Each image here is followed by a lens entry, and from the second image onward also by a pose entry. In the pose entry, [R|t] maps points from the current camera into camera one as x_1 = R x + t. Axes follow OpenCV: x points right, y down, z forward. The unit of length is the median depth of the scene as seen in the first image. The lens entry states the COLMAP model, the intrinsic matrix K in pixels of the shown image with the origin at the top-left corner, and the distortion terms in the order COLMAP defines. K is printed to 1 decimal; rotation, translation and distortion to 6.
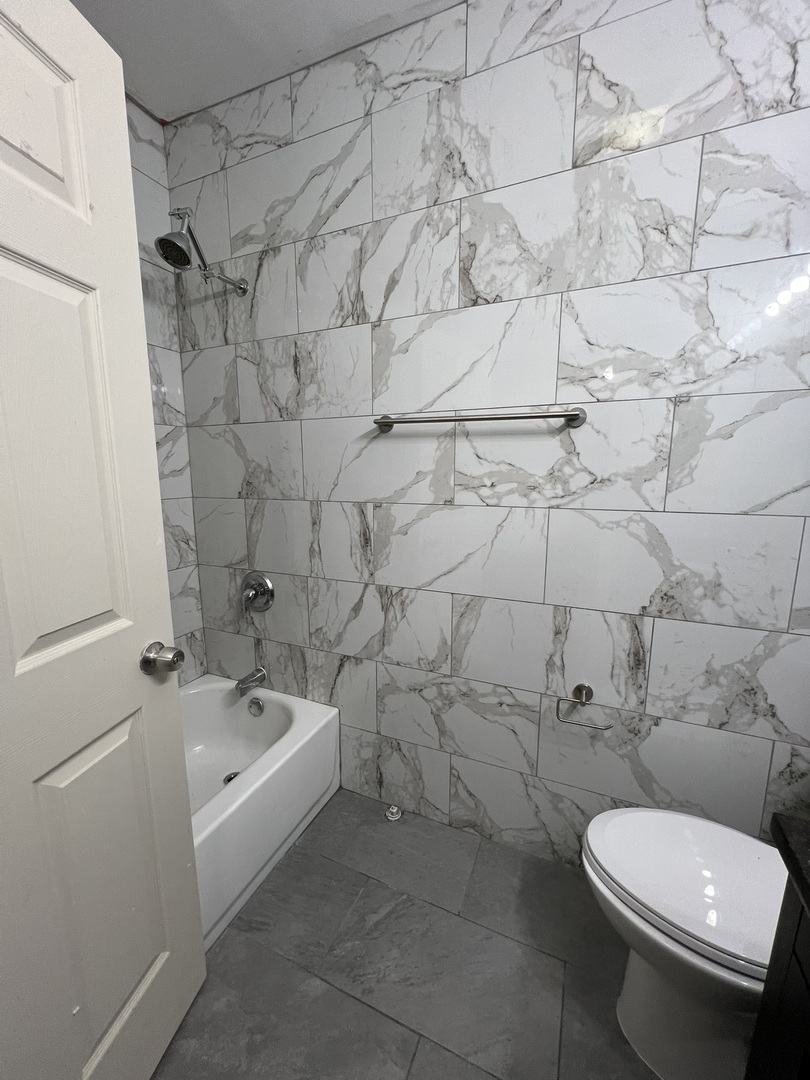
lens RADIAL K [[433.7, 0, 403.4], [0, 433.7, 541.2], [0, 0, 1]] dist [-0.001010, -0.000451]
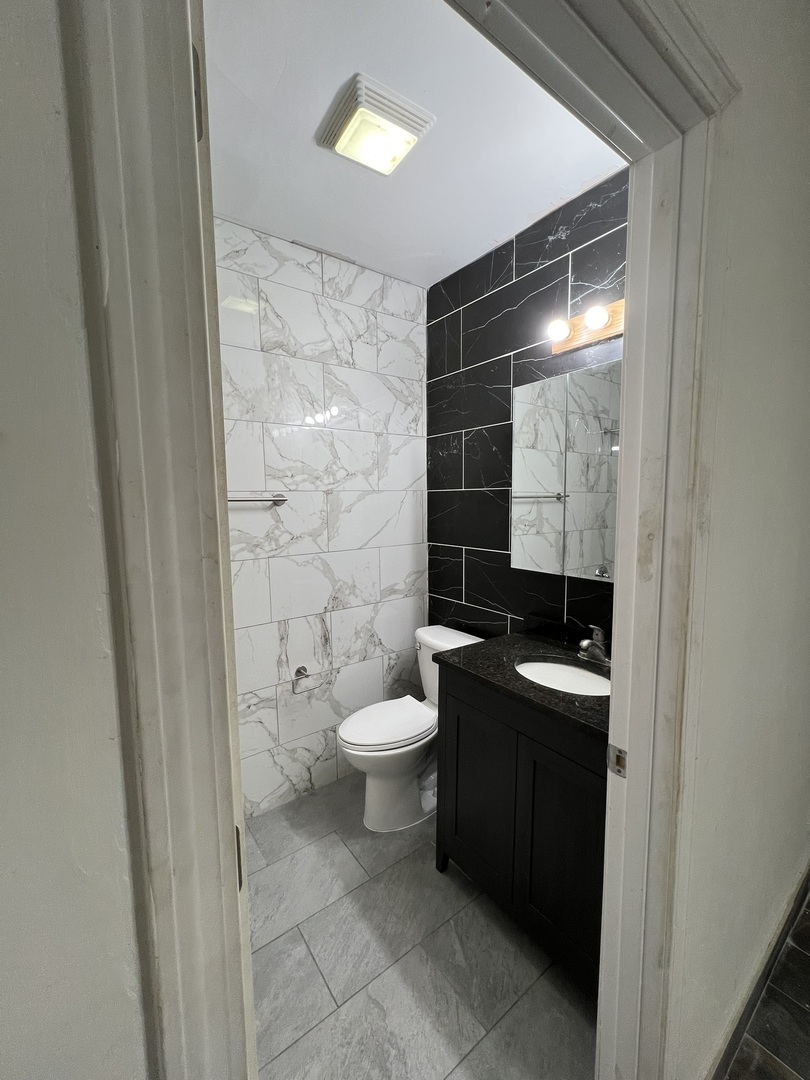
lens RADIAL K [[433.7, 0, 405.9], [0, 433.7, 541.2], [0, 0, 1]] dist [-0.001010, -0.000451]
pose [[0.483245, -0.091920, 0.870646, -0.784462], [0.159646, 0.987051, 0.015599, -0.085848], [-0.860806, 0.131457, 0.491663, -0.168300]]
